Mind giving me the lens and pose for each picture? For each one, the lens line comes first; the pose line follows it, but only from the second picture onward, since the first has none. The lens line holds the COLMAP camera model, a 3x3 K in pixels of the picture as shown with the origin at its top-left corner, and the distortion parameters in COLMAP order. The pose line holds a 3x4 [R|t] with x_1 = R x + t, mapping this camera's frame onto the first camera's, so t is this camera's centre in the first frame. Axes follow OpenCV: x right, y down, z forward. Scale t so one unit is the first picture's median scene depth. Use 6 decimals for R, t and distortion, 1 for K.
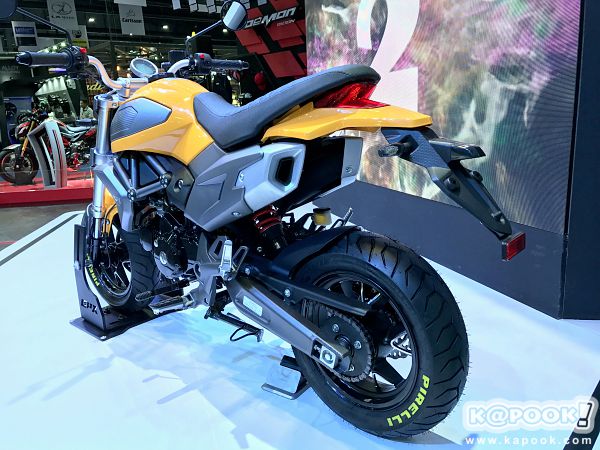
lens RADIAL K [[494.5, 0, 300.0], [0, 494.5, 225.0], [0, 0, 1]] dist [-0.065607, -0.001632]
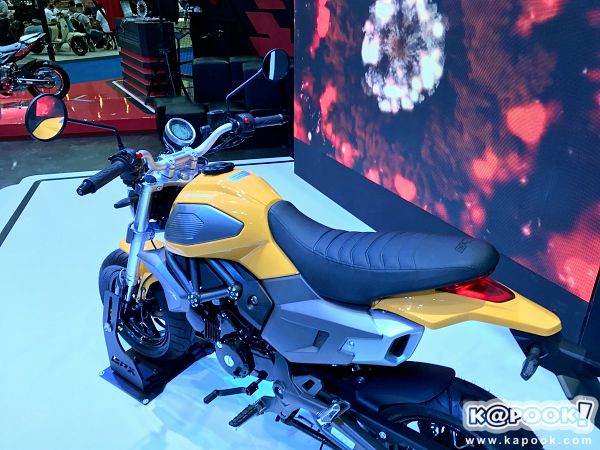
lens RADIAL K [[494.5, 0, 300.0], [0, 494.5, 225.0], [0, 0, 1]] dist [-0.065607, -0.001632]
pose [[0.988520, -0.003814, 0.151045, -0.251488], [-0.029807, 0.975113, 0.219695, -0.374608], [-0.148123, -0.221675, 0.963805, 0.063976]]
